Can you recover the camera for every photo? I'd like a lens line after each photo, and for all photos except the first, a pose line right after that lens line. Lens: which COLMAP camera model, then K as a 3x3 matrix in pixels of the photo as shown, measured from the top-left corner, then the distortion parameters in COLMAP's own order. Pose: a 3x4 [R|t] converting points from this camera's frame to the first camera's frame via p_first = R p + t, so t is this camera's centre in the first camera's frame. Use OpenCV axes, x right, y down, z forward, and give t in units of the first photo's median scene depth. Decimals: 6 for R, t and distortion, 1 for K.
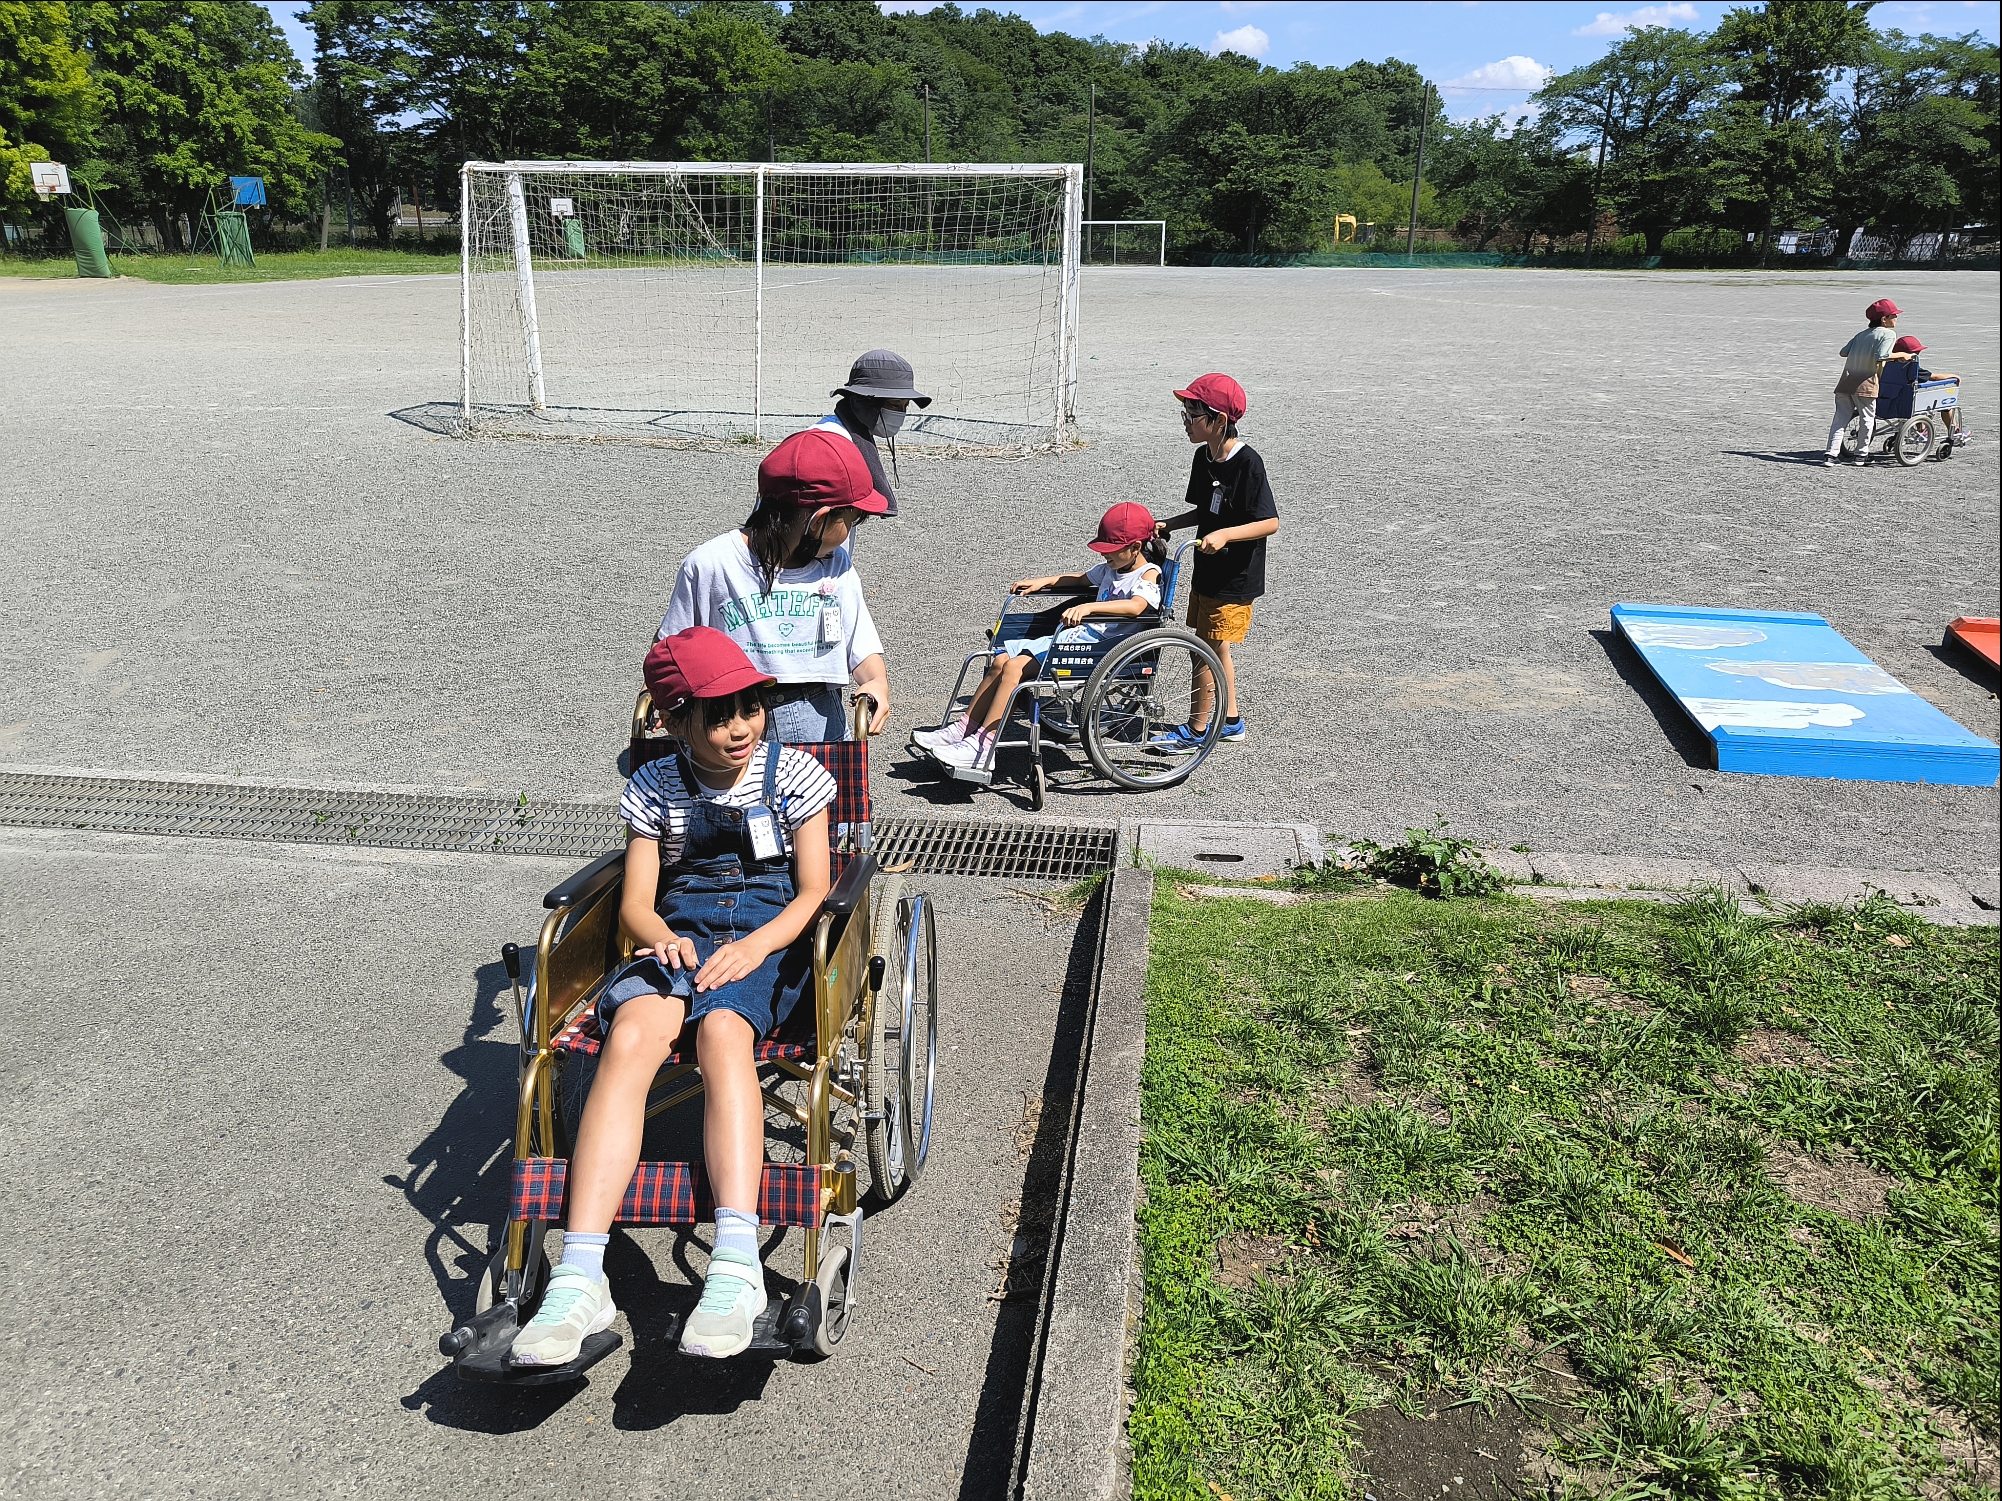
lens RADIAL K [[1420.5, 0, 1001.0], [0, 1420.5, 750.5], [0, 0, 1]] dist [0.032649, -0.027643]
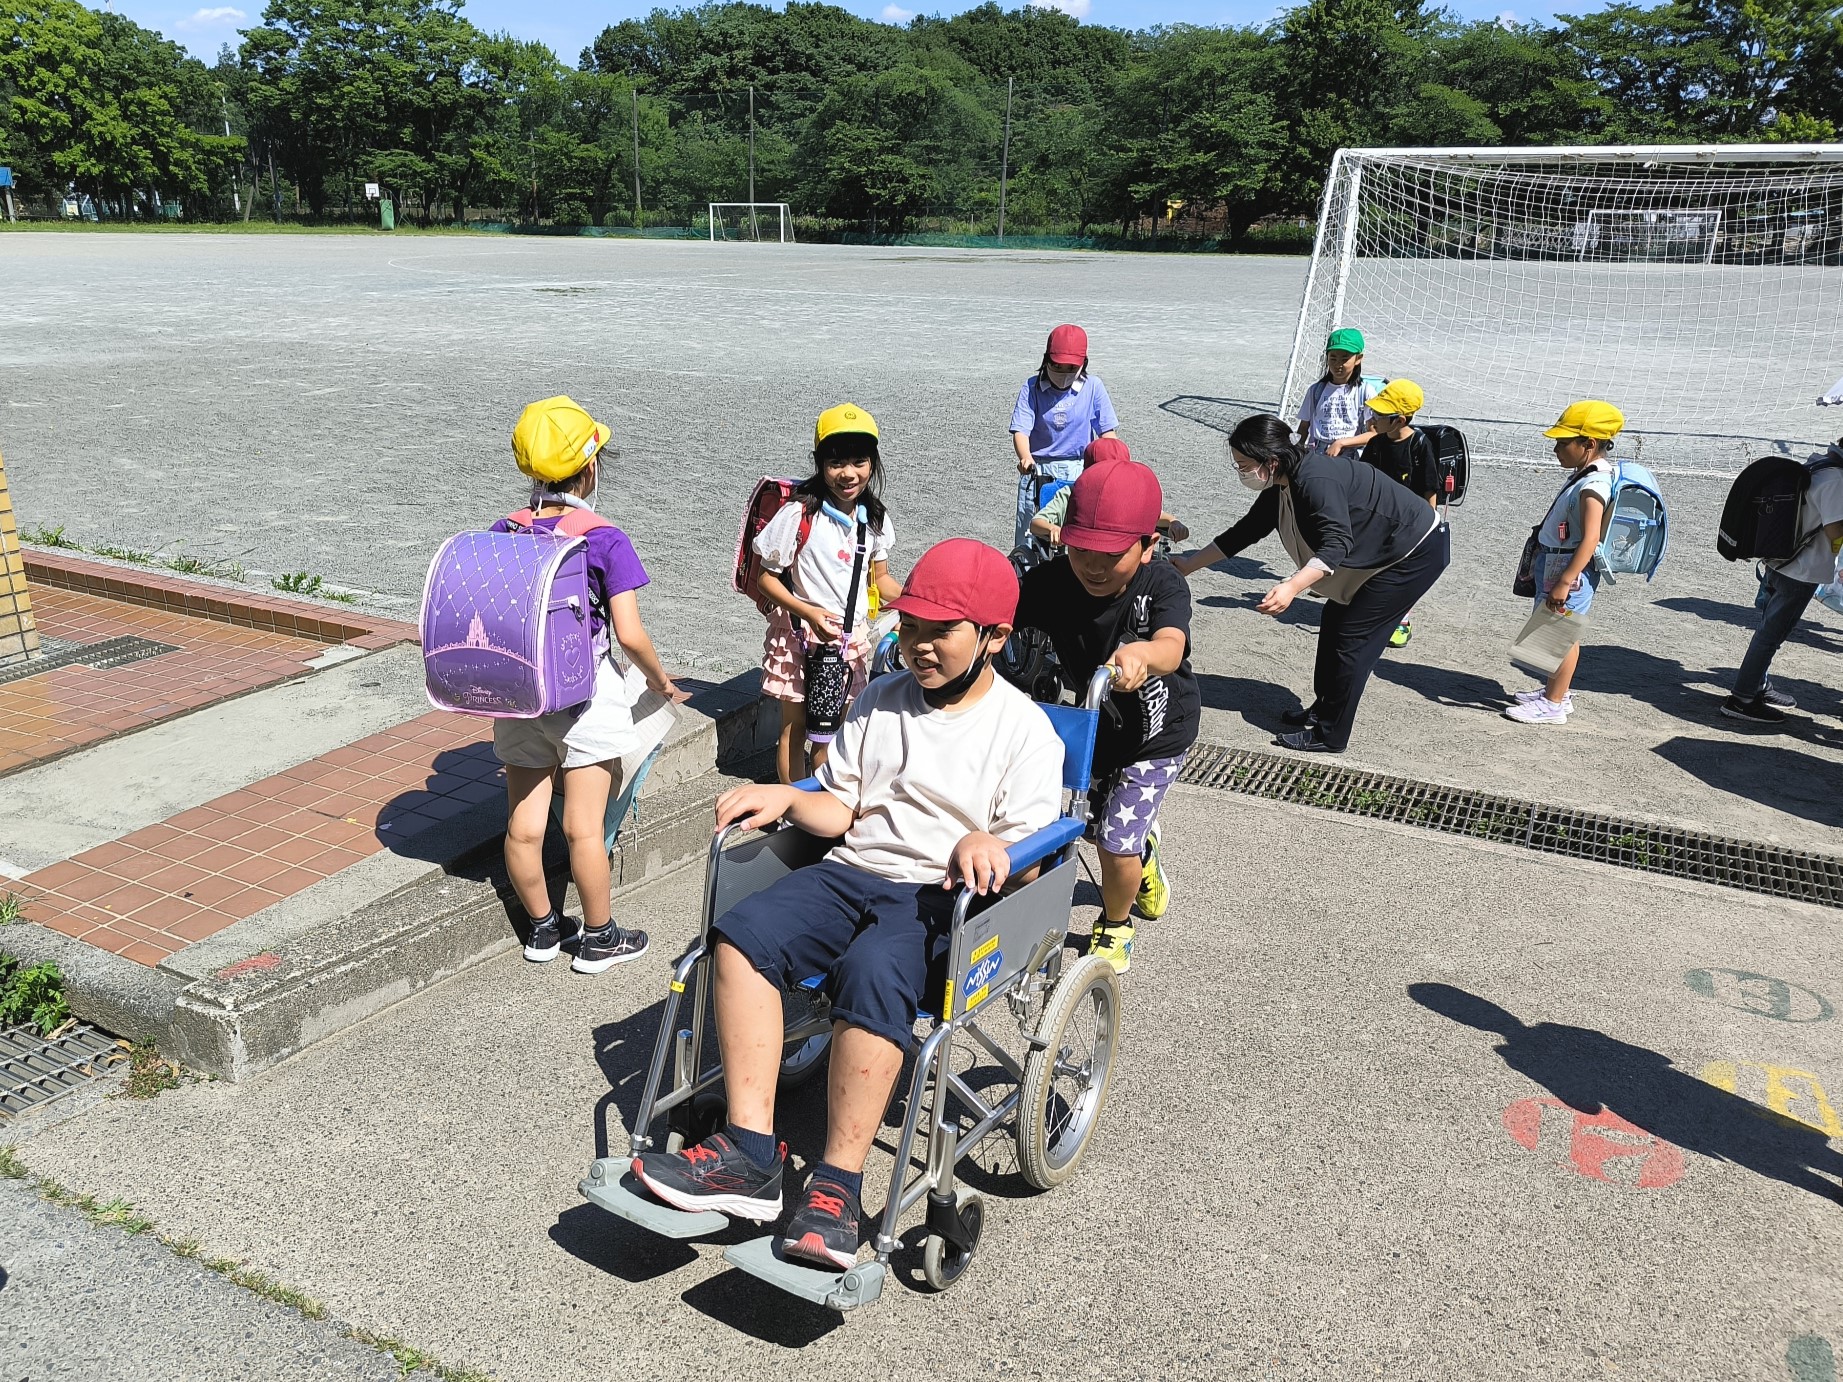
lens RADIAL K [[1406.0, 0, 851.5], [0, 1406.0, 772.0], [0, 0, 1]] dist [0.030562, -0.032588]
pose [[0.931266, 0.141130, -0.335895, 1.295058], [-0.133310, 0.989990, 0.046356, 0.066054], [0.339075, 0.001608, 0.940758, -0.159514]]
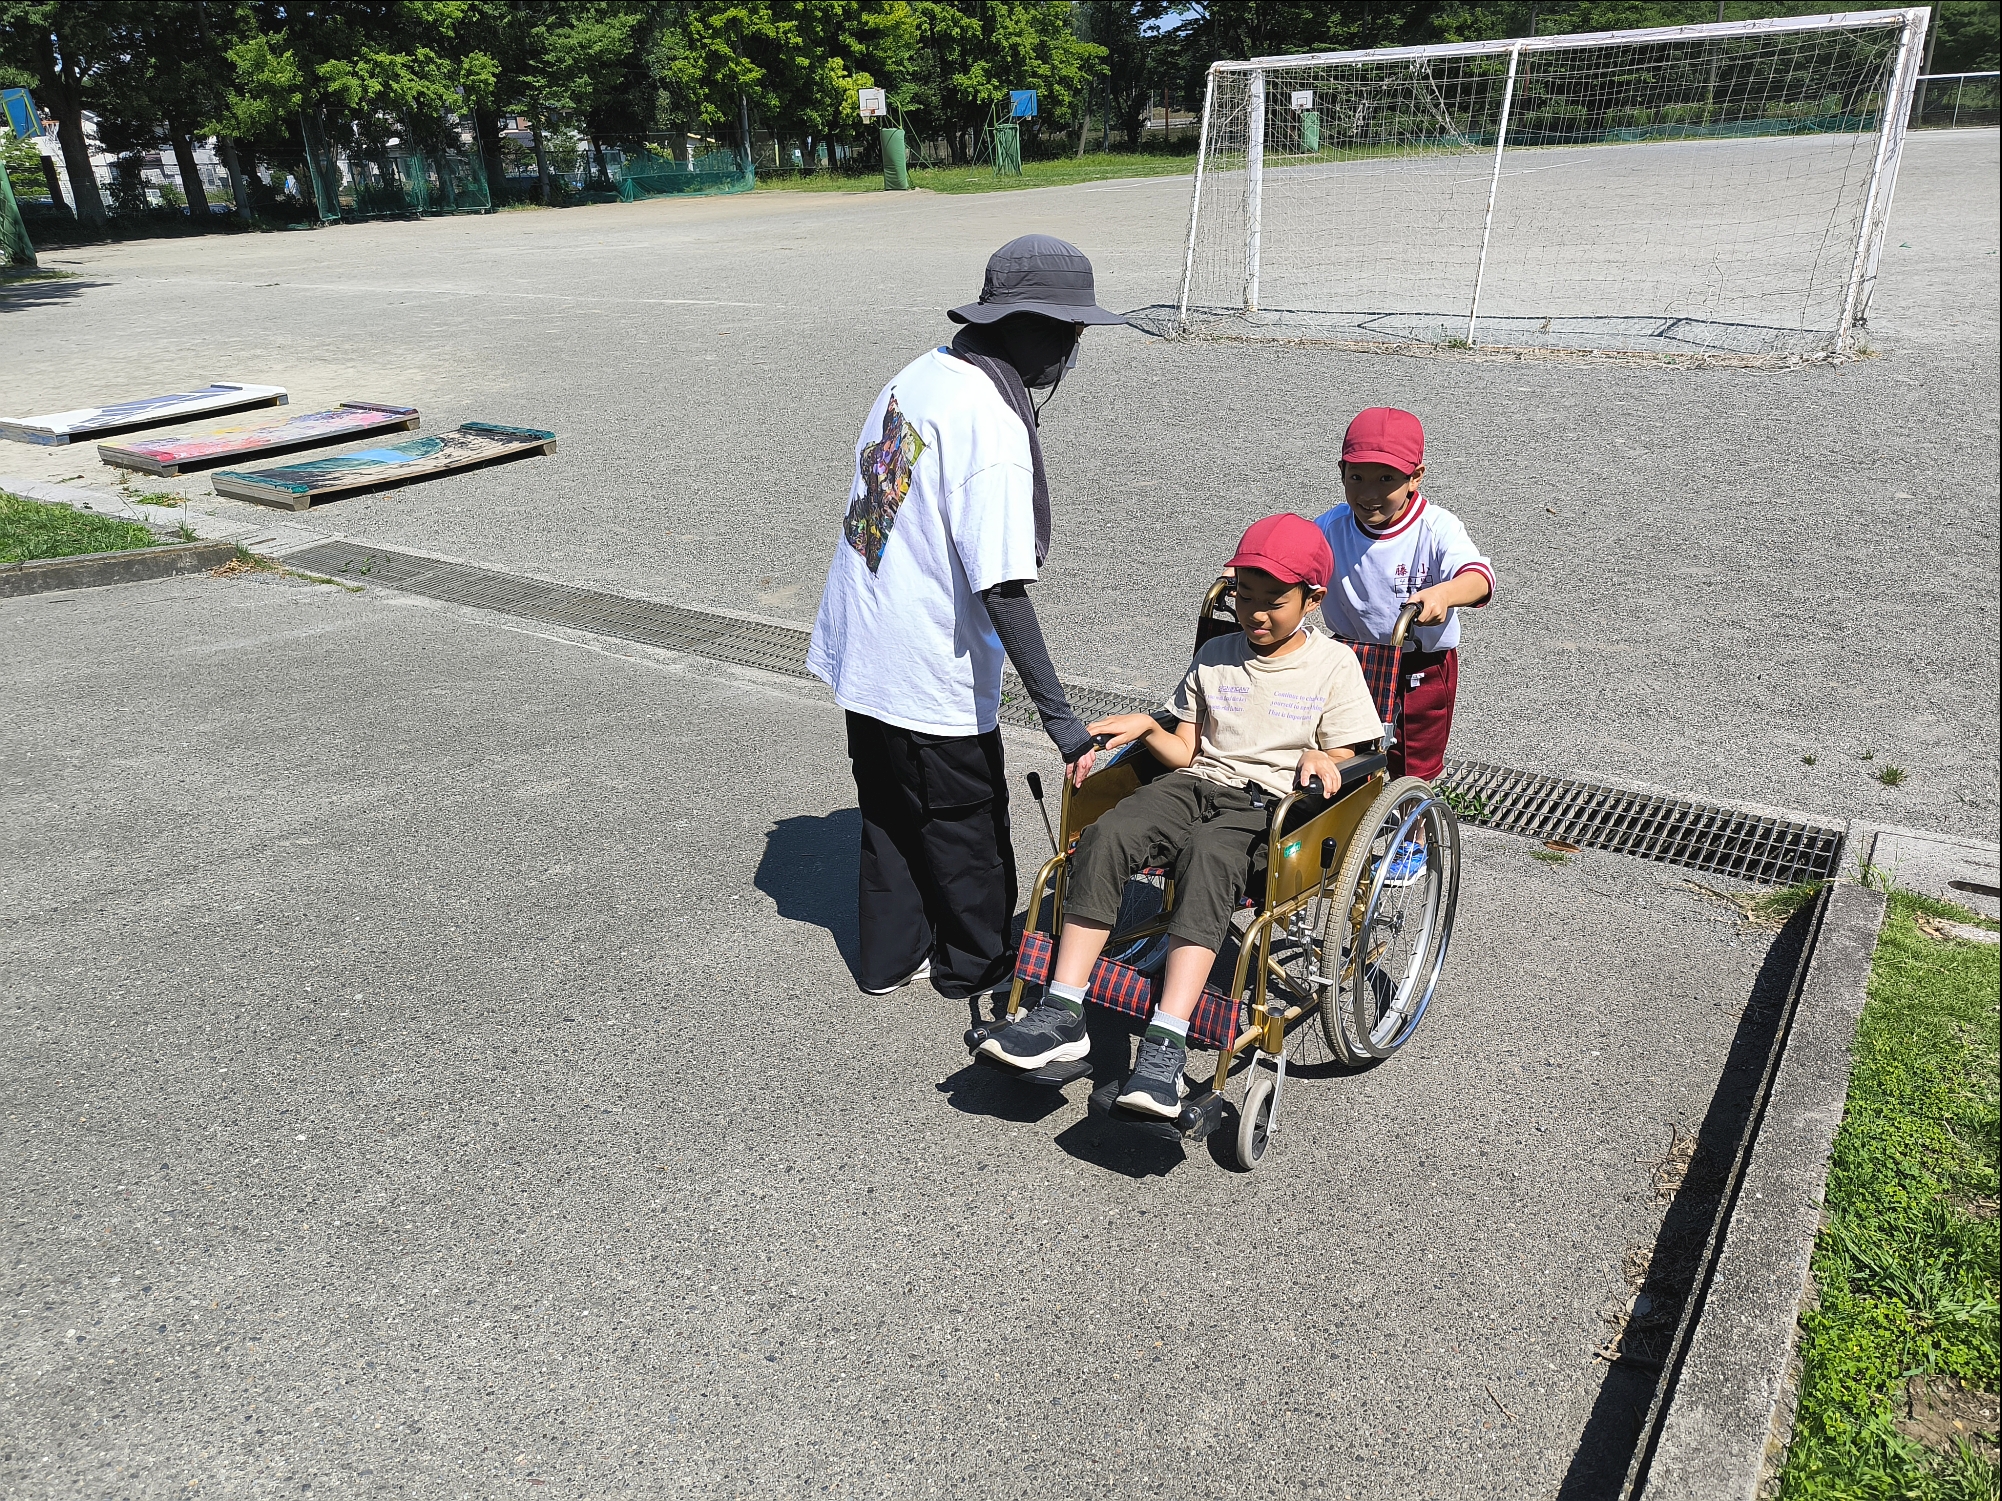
lens RADIAL K [[1403.9, 0, 1001.0], [0, 1403.9, 750.5], [0, 0, 1]] dist [0.035497, -0.023380]
pose [[0.889175, 0.140354, -0.435510, -0.001282], [-0.108832, 0.989351, 0.096643, -0.007144], [0.444436, -0.038535, 0.894981, 0.011858]]
